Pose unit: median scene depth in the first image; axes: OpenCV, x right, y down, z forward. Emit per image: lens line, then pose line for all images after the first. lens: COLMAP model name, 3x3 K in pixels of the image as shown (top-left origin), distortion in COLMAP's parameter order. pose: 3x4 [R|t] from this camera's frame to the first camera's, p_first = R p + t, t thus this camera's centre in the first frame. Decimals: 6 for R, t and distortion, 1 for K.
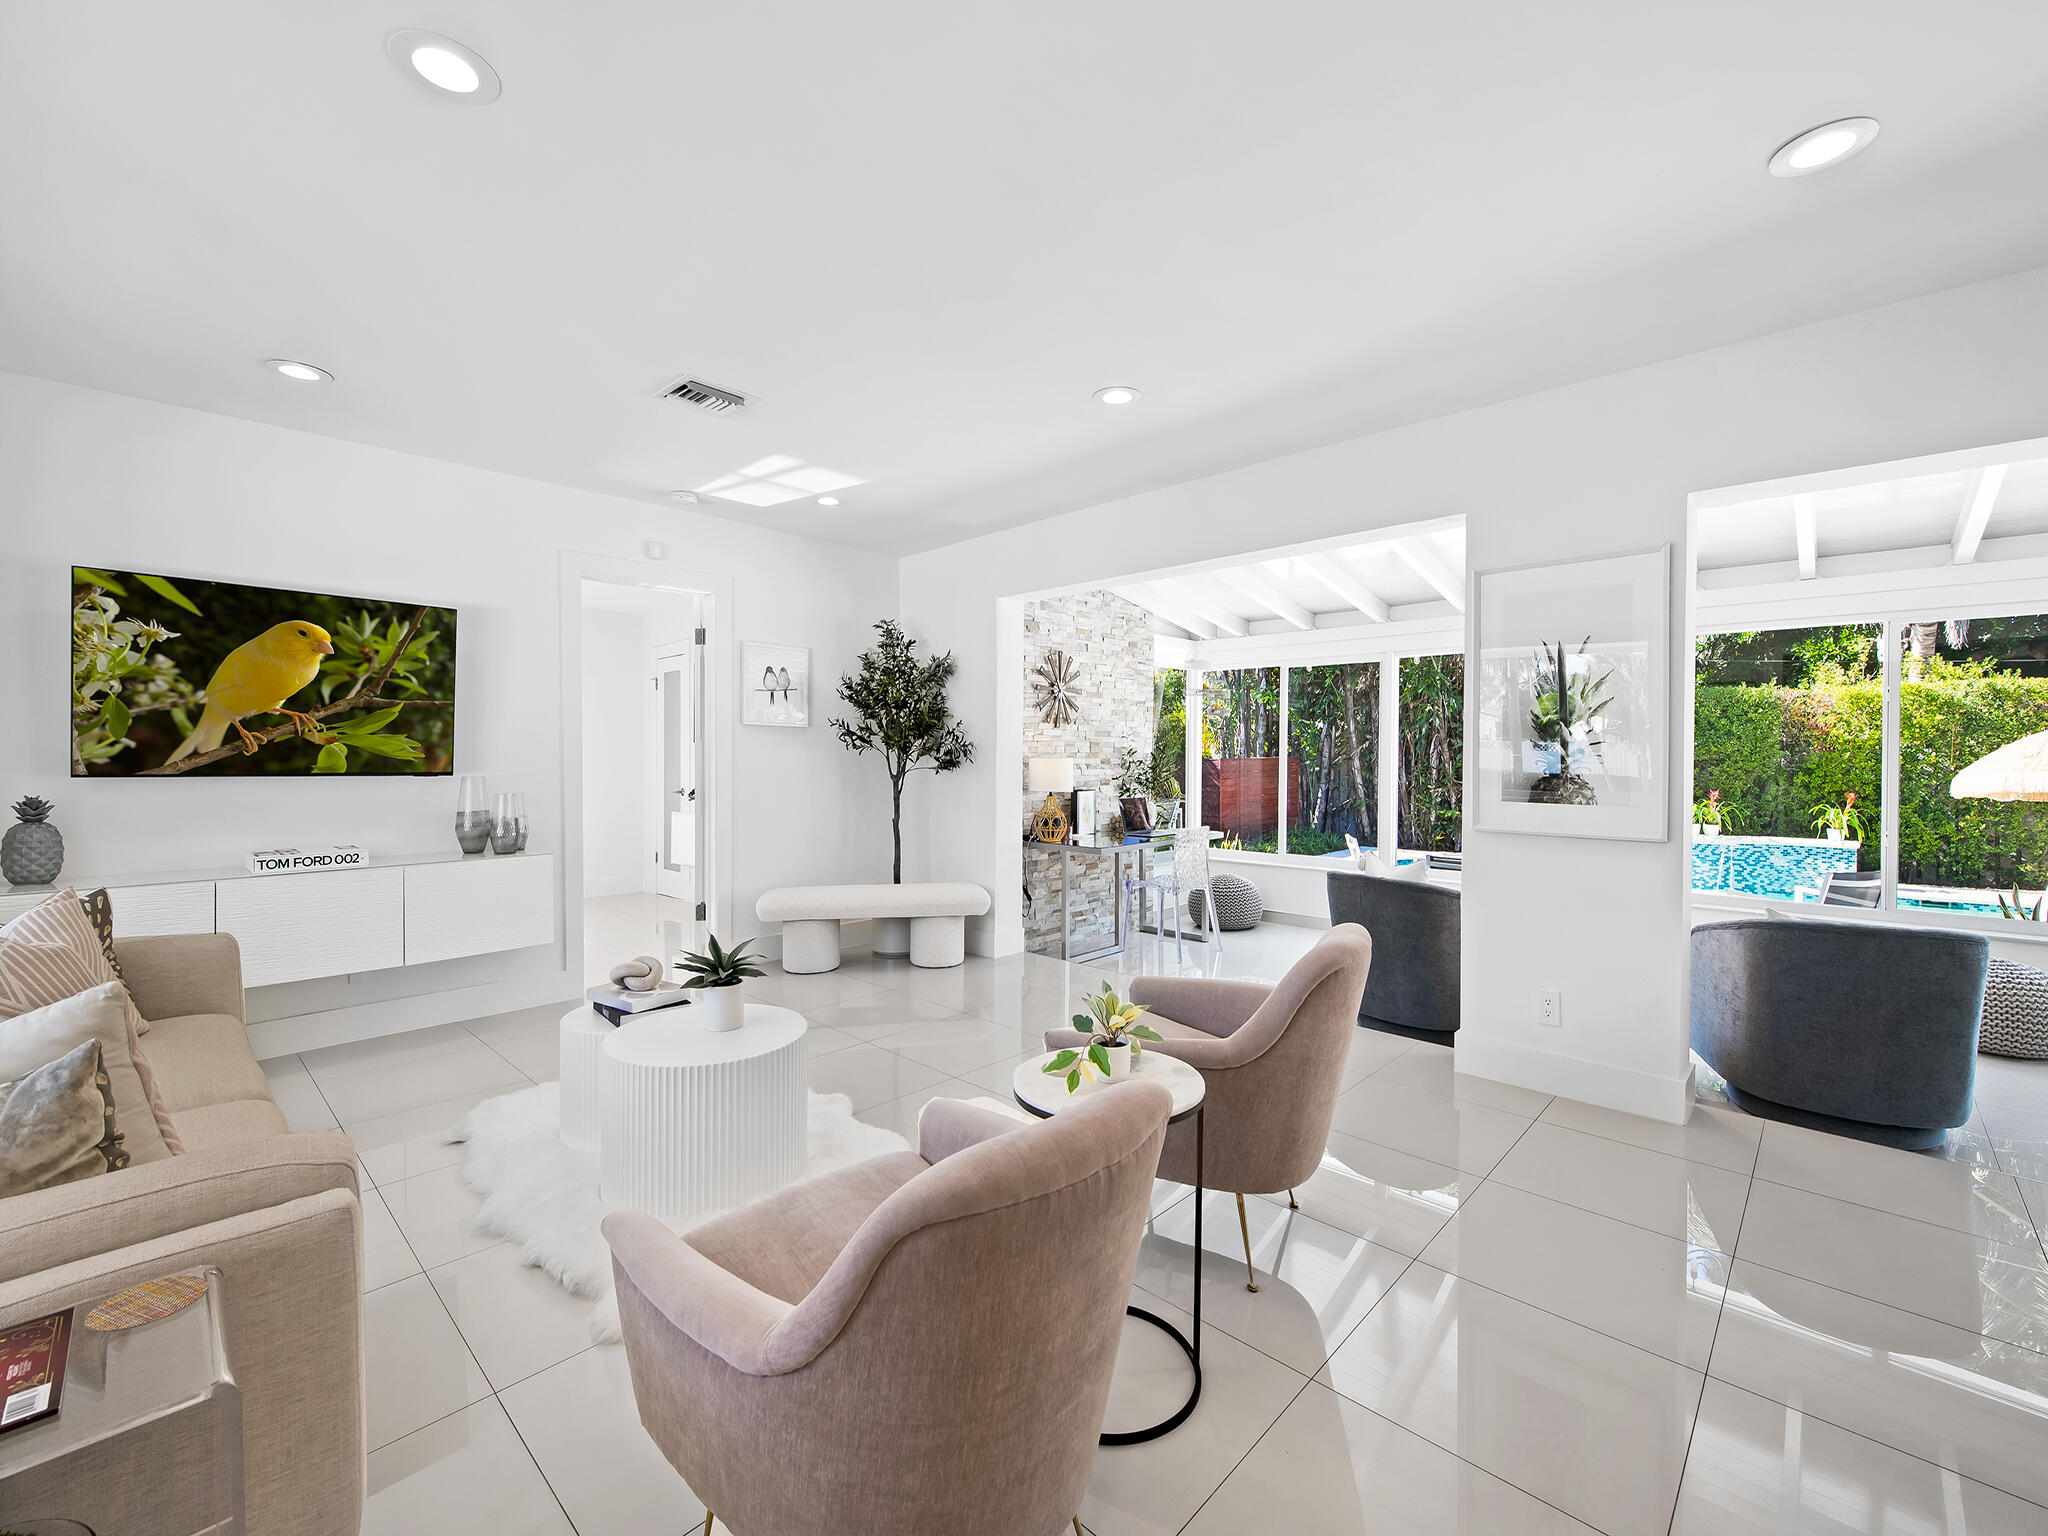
lens RADIAL K [[868.7, 0, 1024.0], [0, 868.7, 768.0], [0, 0, 1]] dist [-0.001835, -0.000277]
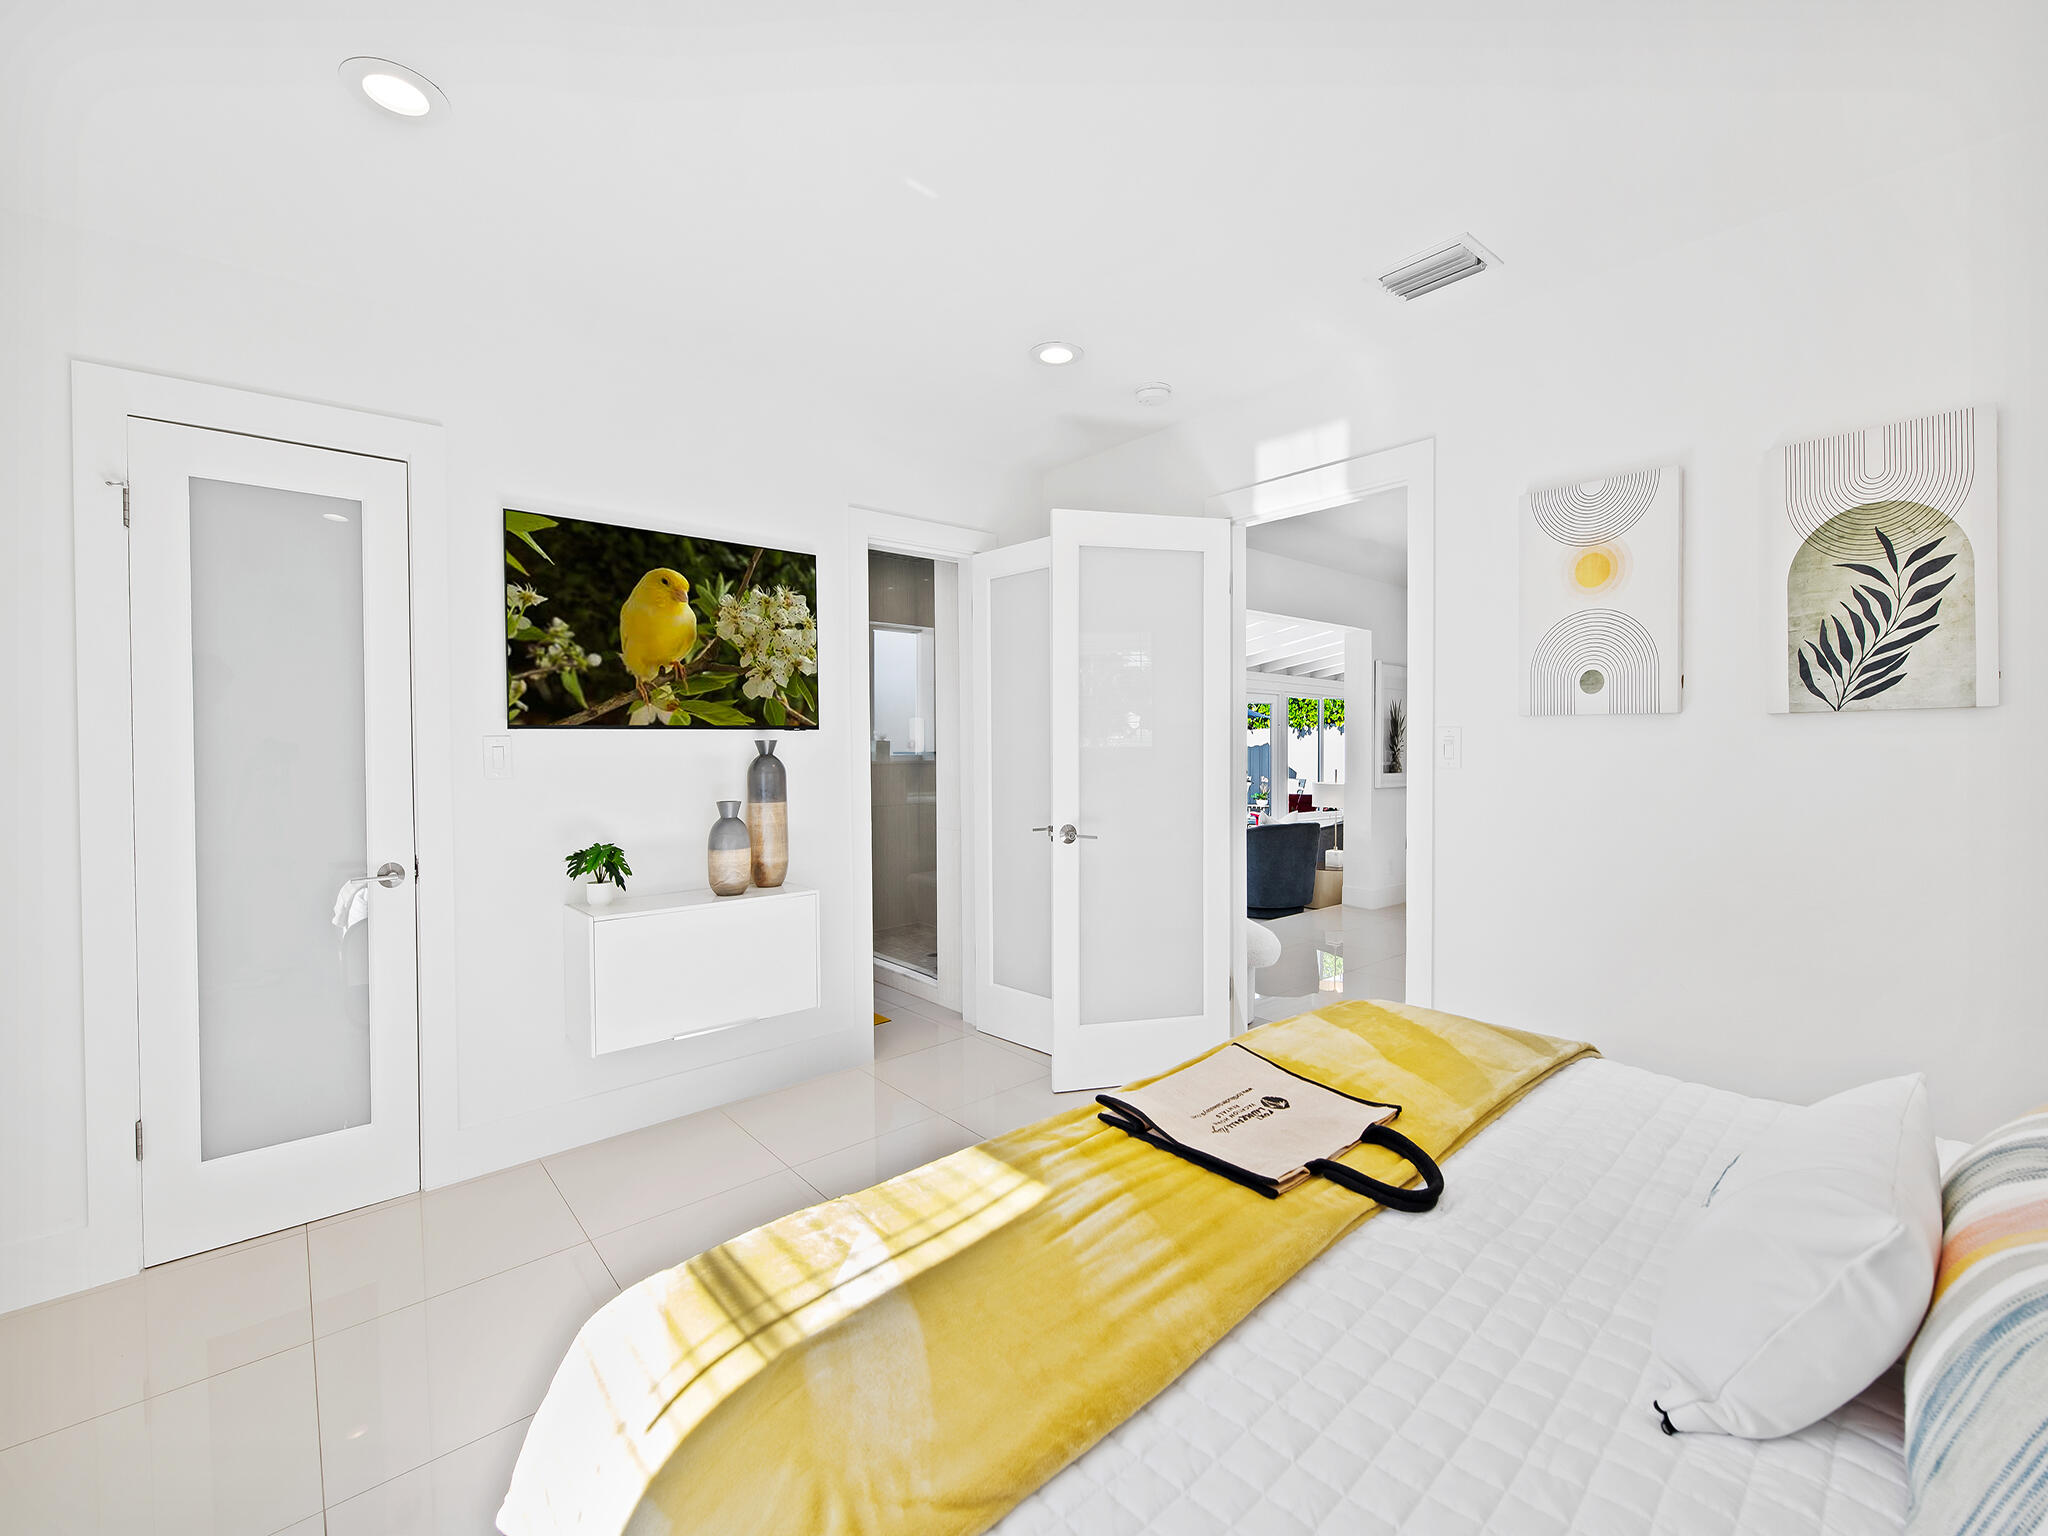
lens RADIAL K [[821.5, 0, 1024.0], [0, 821.5, 768.0], [0, 0, 1]] dist [-0.002061, -0.000551]
pose [[0.119021, -0.024149, 0.992598, -0.666137], [0.026919, 0.999415, 0.021087, -0.017361], [-0.992527, 0.024210, 0.119601, 0.721843]]
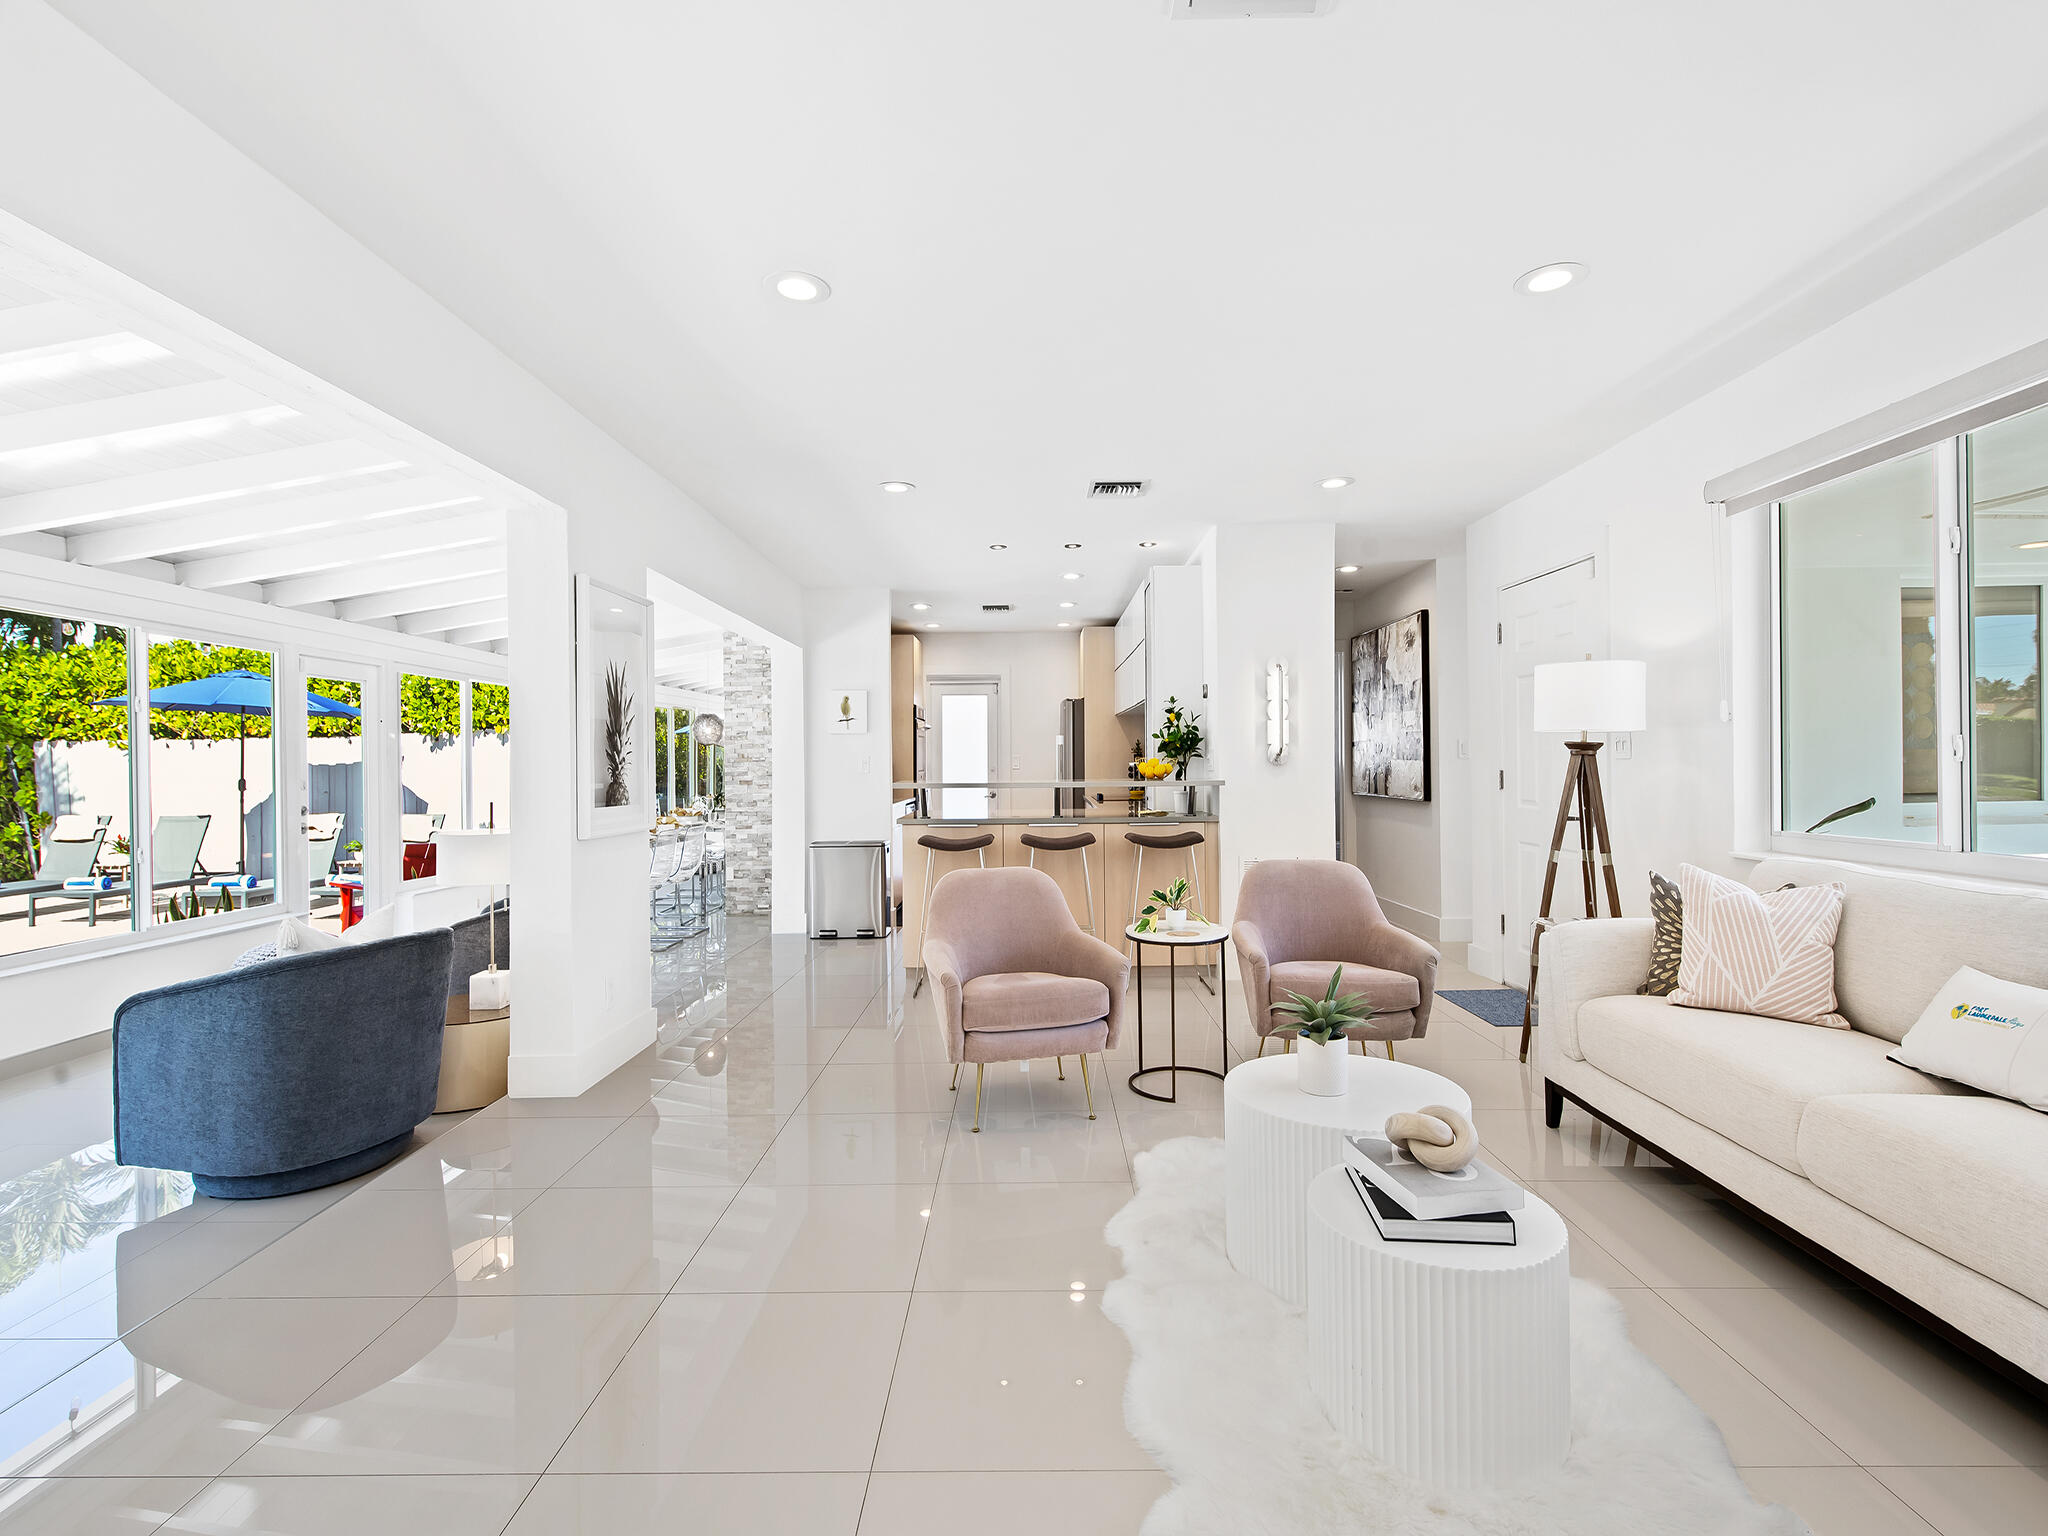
lens RADIAL K [[950.5, 0, 1024.0], [0, 950.5, 768.0], [0, 0, 1]] dist [0.002222, 0.000482]
pose [[-0.681355, 0.001816, 0.731951, -0.269850], [0.021950, 0.999598, 0.017953, -0.007657], [-0.731624, 0.028298, -0.681121, 0.620718]]
